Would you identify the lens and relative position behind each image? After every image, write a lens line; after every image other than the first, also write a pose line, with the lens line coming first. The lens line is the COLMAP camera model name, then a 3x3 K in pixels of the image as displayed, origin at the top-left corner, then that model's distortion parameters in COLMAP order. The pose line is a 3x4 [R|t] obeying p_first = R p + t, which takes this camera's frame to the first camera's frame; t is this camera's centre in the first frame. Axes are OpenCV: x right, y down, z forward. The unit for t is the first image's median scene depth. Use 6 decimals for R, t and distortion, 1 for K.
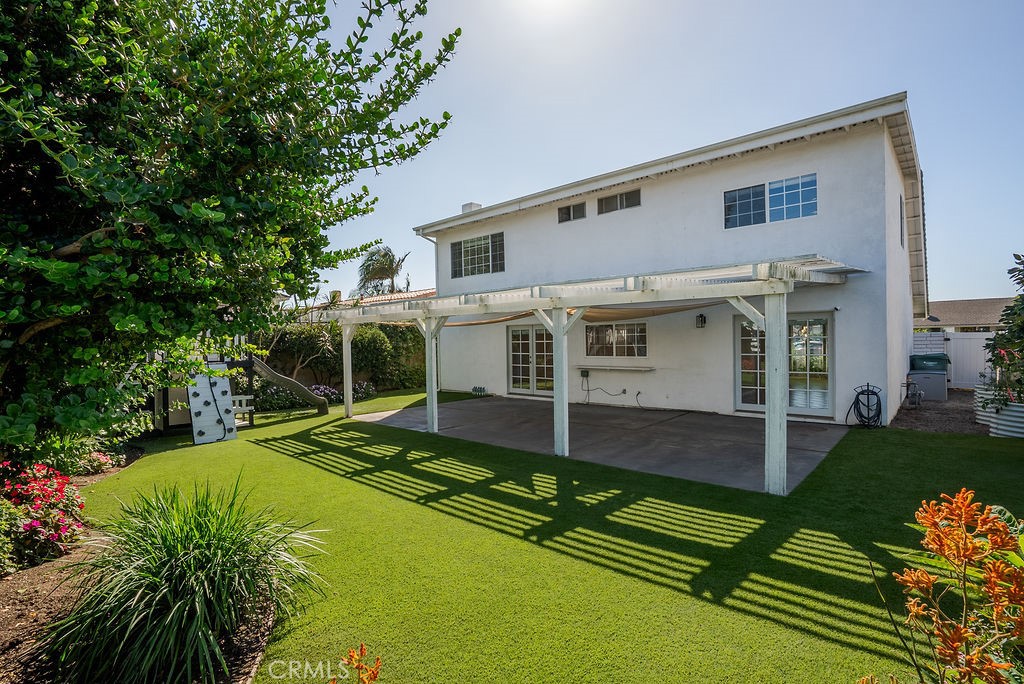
lens RADIAL K [[474.3, 0, 515.2], [0, 474.3, 347.9], [0, 0, 1]] dist [-0.002628, 0.000232]
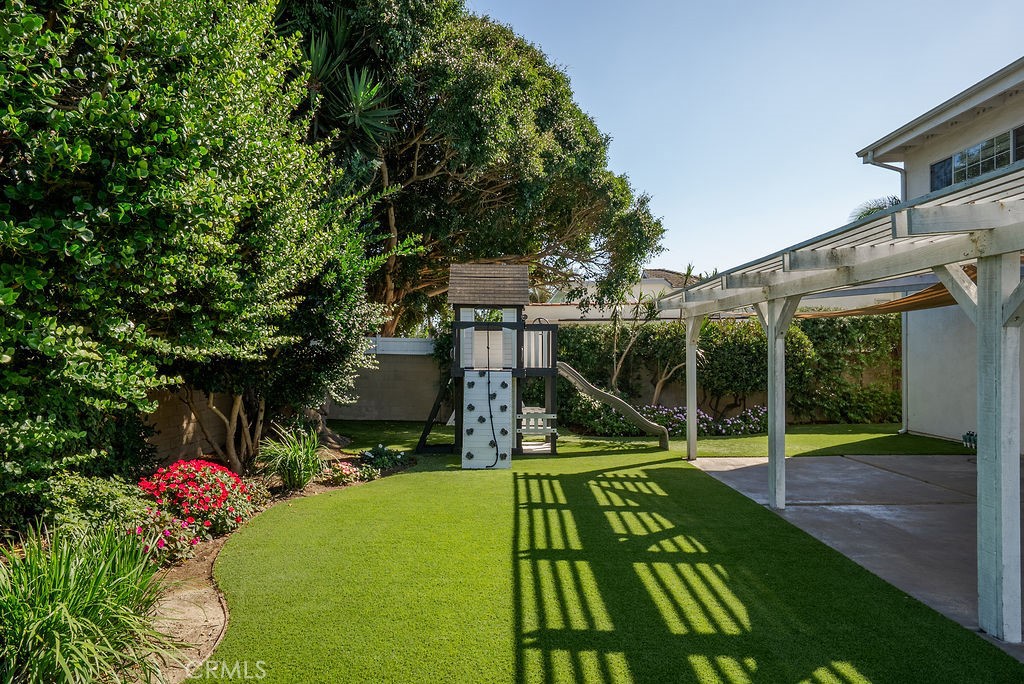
lens RADIAL K [[639.0, 0, 515.7], [0, 639.0, 352.5], [0, 0, 1]] dist [0.004309, 0.001890]
pose [[0.664862, 0.009702, -0.746903, 0.234153], [-0.012559, 0.999919, 0.001809, -0.000599], [0.746860, 0.008178, 0.664931, 0.364445]]
